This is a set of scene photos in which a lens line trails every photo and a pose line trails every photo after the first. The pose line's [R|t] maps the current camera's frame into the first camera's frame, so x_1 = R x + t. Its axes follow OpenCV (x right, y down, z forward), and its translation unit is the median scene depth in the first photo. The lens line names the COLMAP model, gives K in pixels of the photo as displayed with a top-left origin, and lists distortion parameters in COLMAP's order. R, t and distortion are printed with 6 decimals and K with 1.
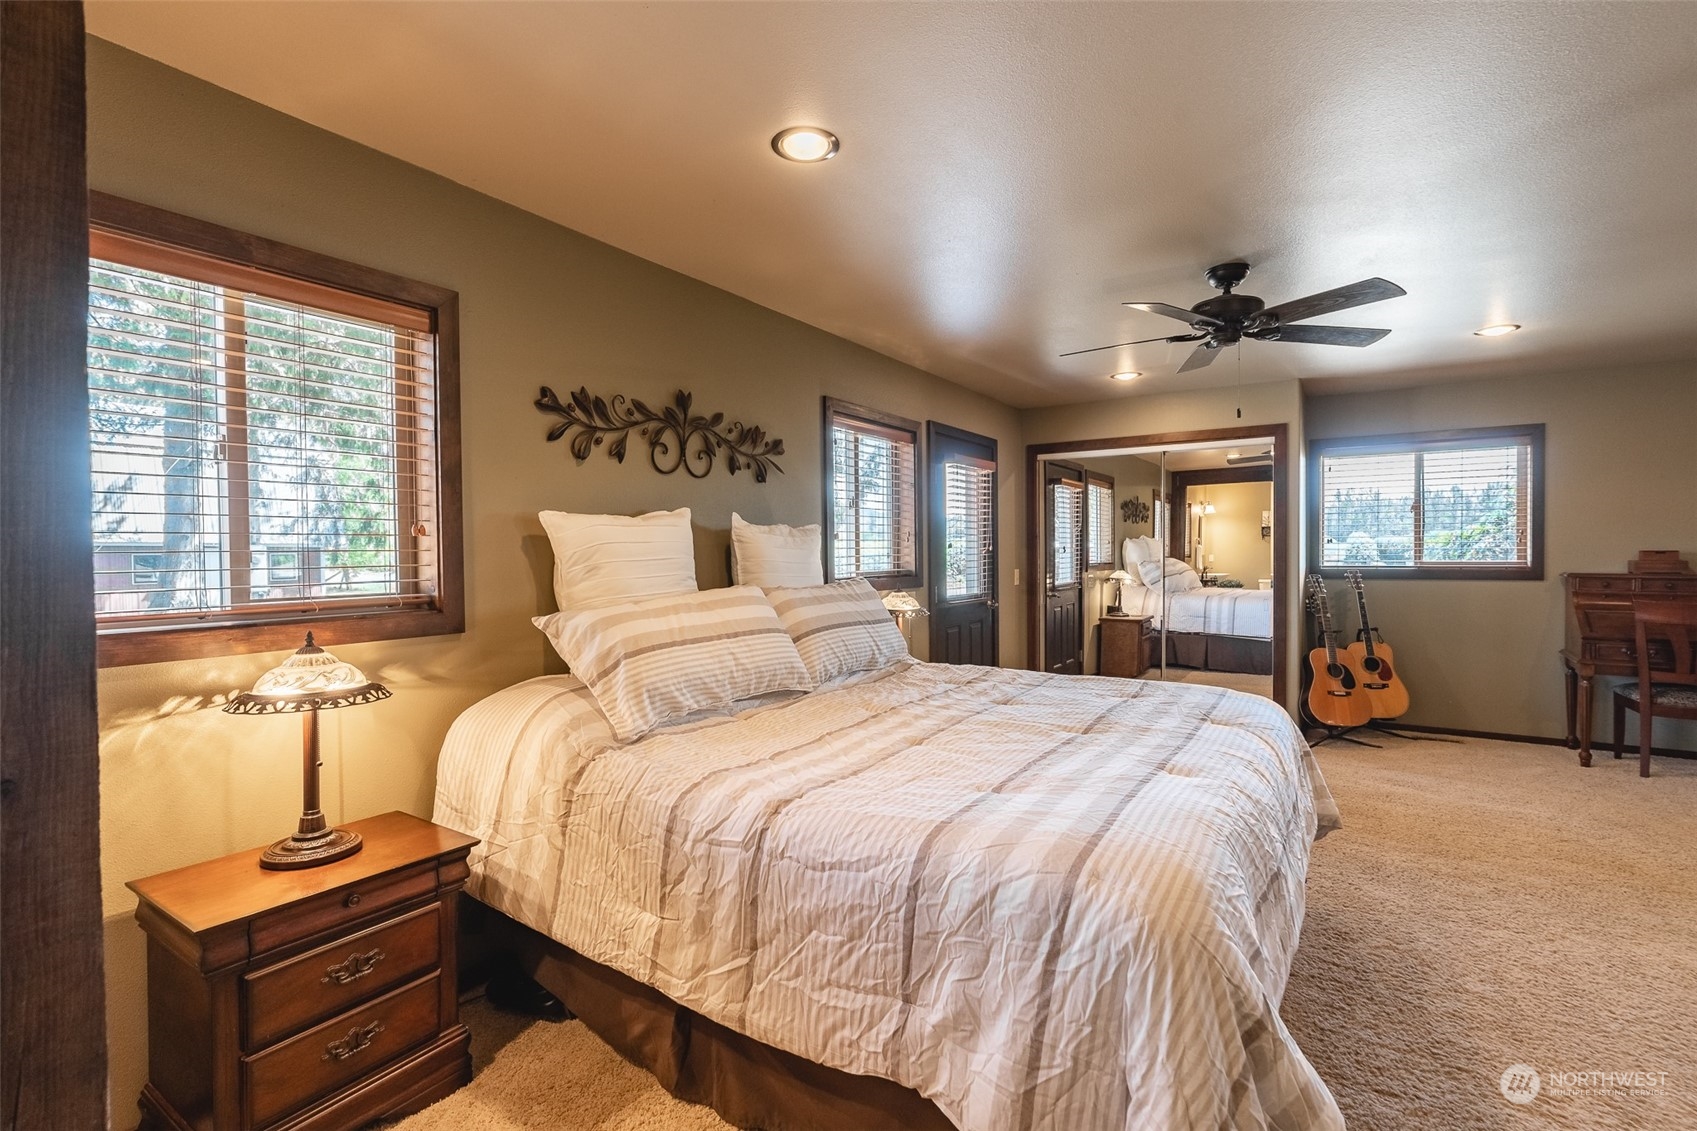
lens RADIAL K [[775.4, 0, 857.8], [0, 775.4, 562.5], [0, 0, 1]] dist [-0.006384, 0.000267]
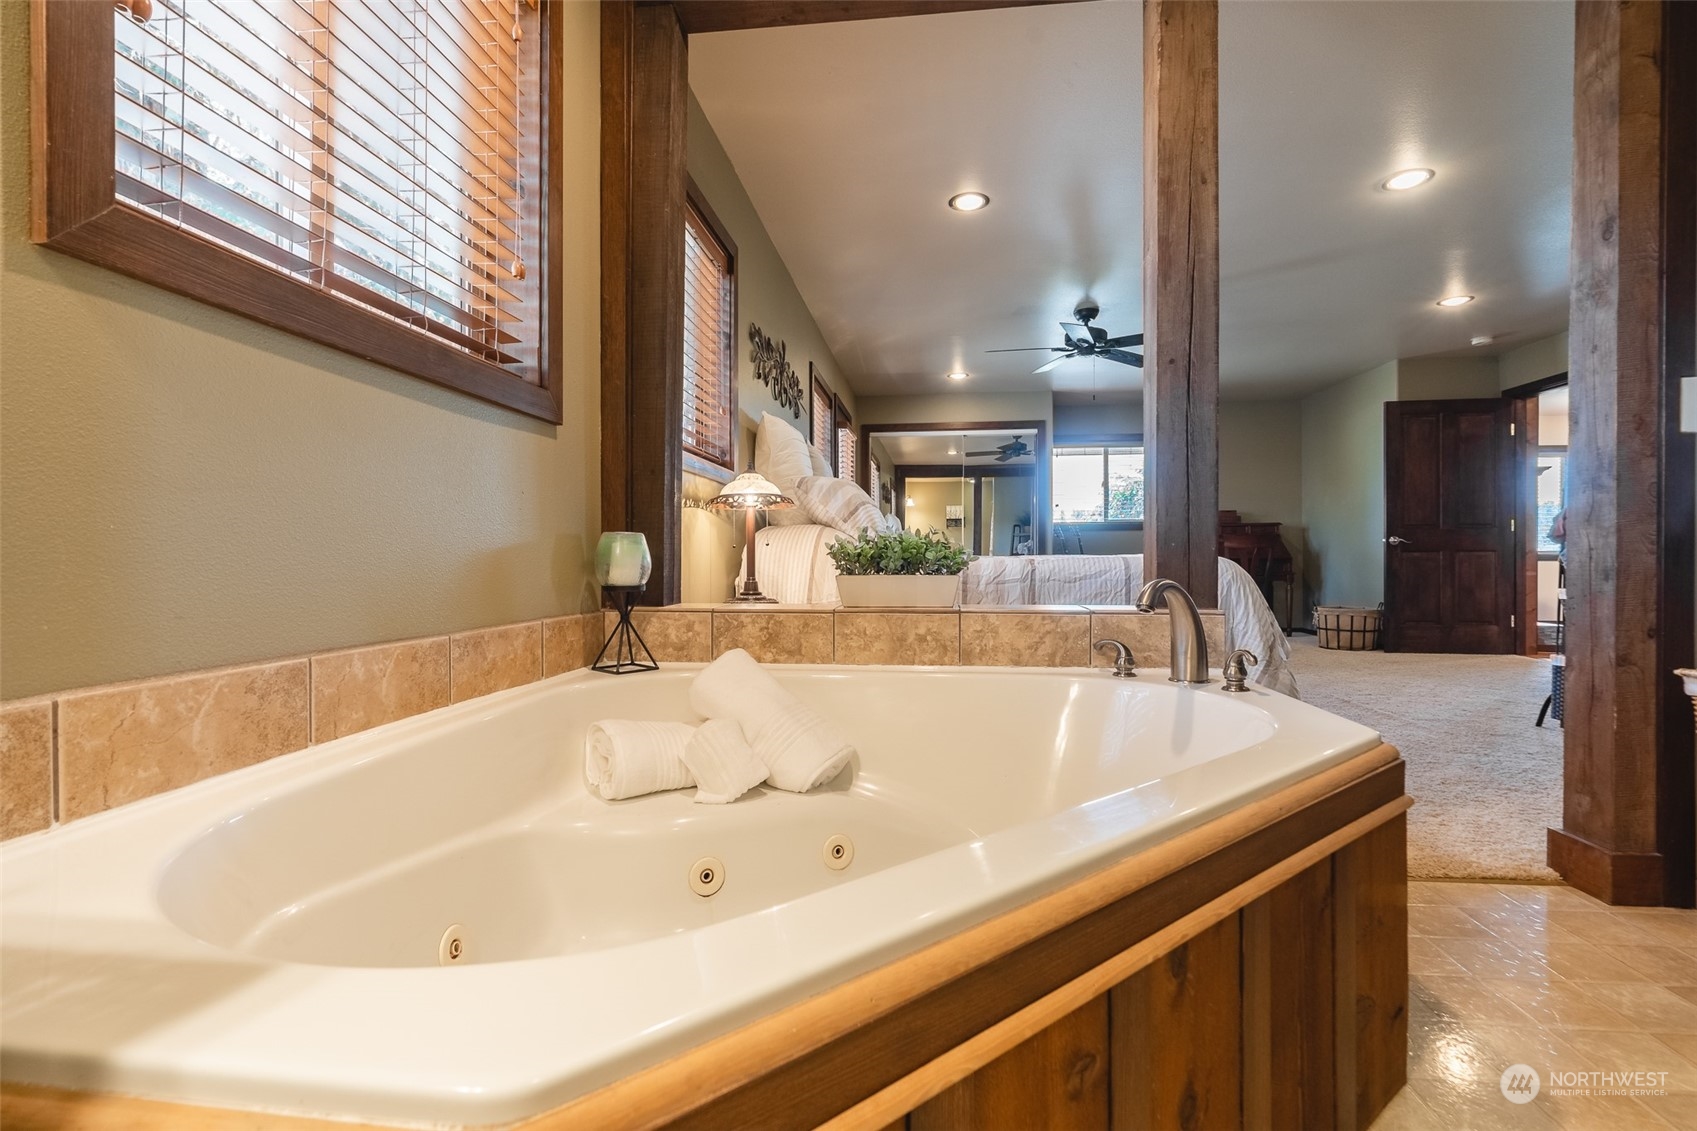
lens RADIAL K [[775.4, 0, 857.8], [0, 775.4, 562.5], [0, 0, 1]] dist [-0.006384, 0.000267]
pose [[0.894955, 0.003825, 0.446139, -0.711167], [0.002569, 0.999903, -0.013724, 0.185475], [-0.446148, 0.013429, 0.894858, -0.264779]]
